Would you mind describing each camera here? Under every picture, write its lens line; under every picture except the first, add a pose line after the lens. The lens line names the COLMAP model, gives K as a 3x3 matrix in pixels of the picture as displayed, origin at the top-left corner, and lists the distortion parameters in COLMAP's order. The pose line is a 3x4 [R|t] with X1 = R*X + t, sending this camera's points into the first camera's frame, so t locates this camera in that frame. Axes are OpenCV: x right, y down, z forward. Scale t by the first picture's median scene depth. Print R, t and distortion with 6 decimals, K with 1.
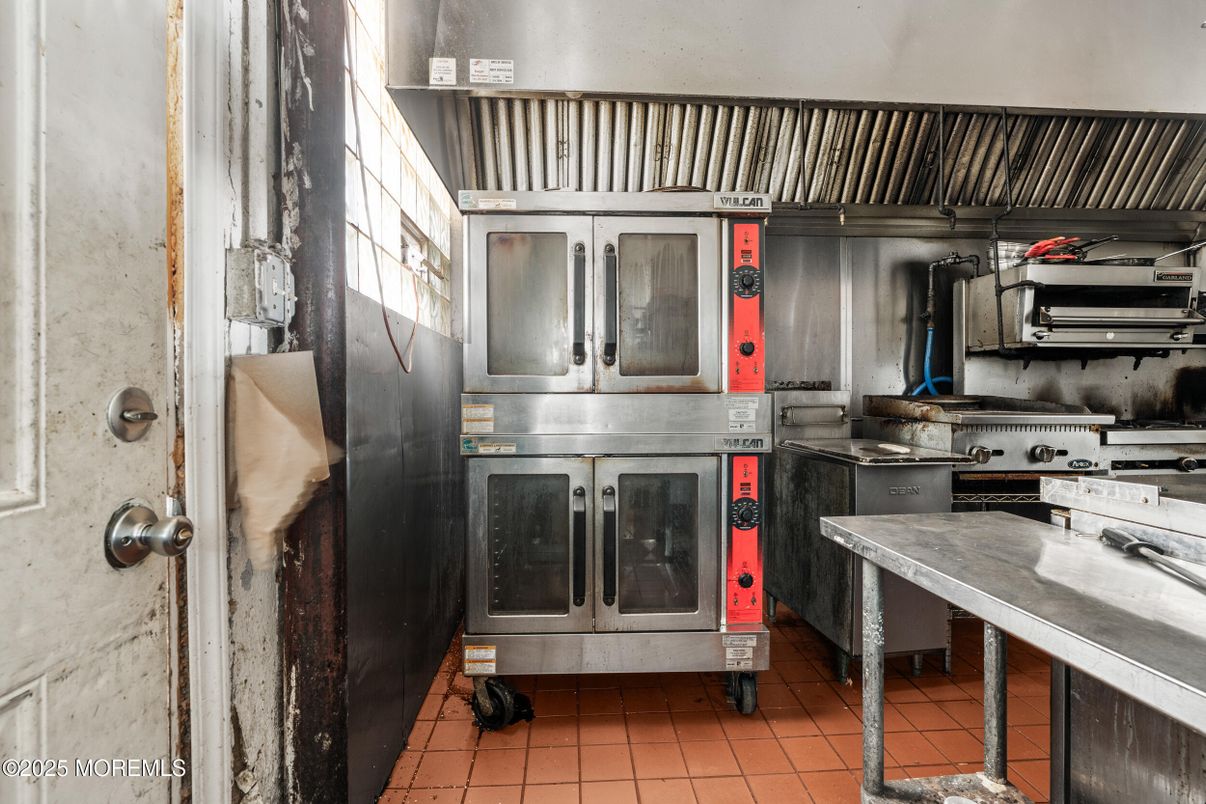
lens RADIAL K [[538.5, 0, 601.8], [0, 538.5, 394.0], [0, 0, 1]] dist [-0.005711, 0.001195]
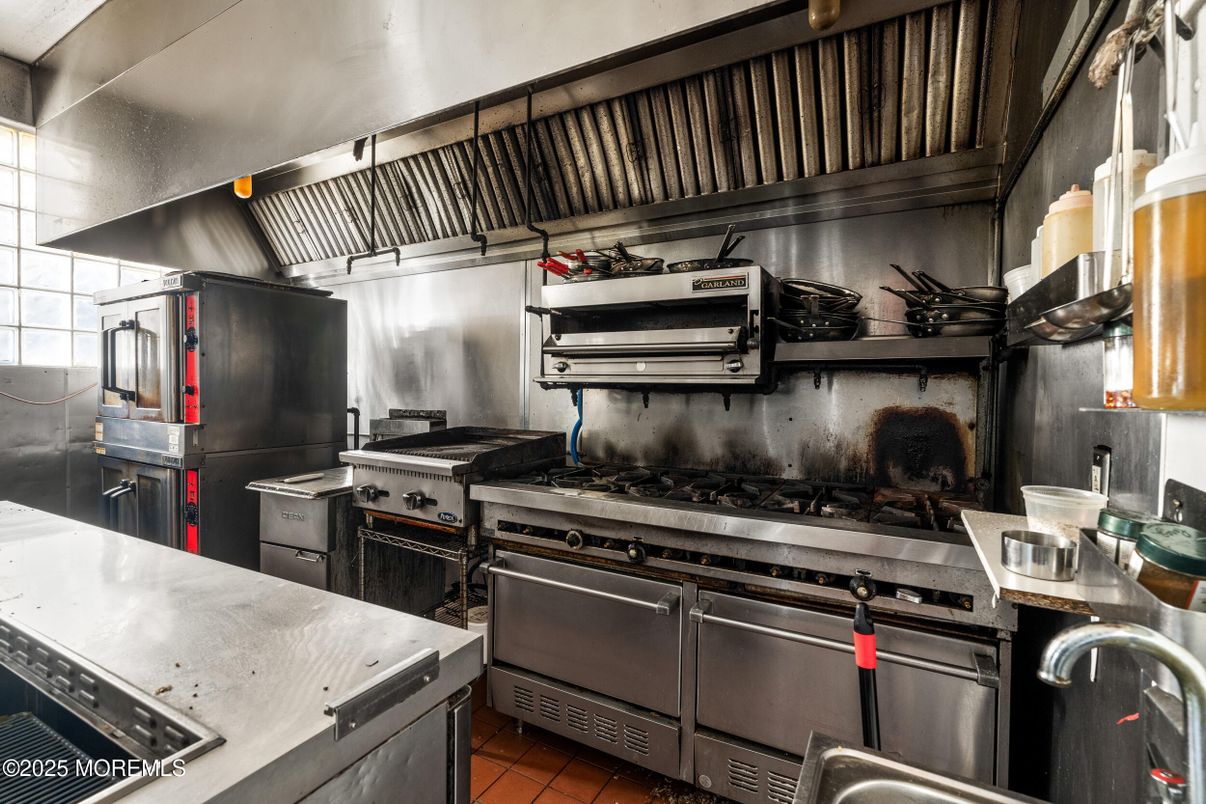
lens RADIAL K [[538.5, 0, 599.5], [0, 538.5, 391.6], [0, 0, 1]] dist [-0.005711, 0.001195]
pose [[0.837020, 0.017757, -0.546884, 1.234198], [-0.015955, 0.999840, 0.008044, -0.072076], [0.546940, 0.001993, 0.837169, 0.291024]]
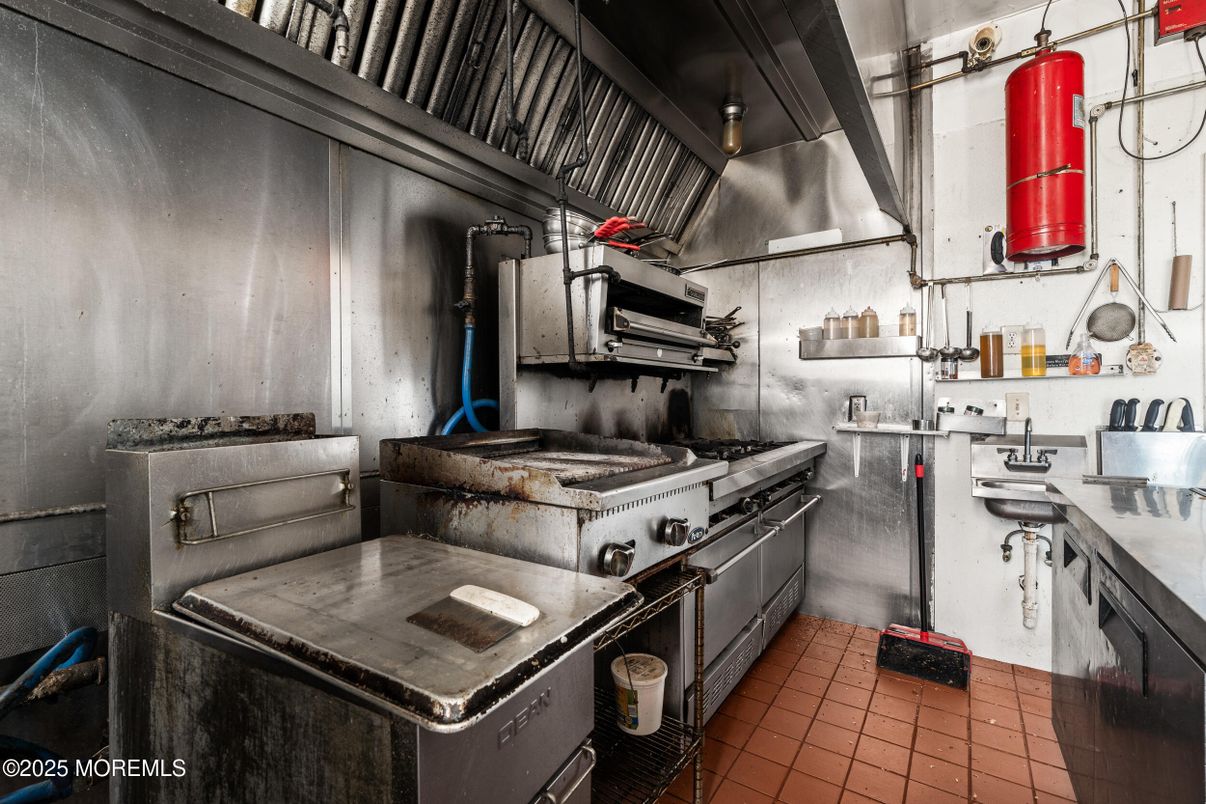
lens RADIAL K [[538.5, 0, 597.4], [0, 538.5, 400.4], [0, 0, 1]] dist [-0.005711, 0.001195]
pose [[0.619381, -0.005540, 0.785071, 0.211107], [0.009347, 0.999956, -0.000318, -0.032541], [-0.785035, 0.007534, 0.619406, 0.516619]]
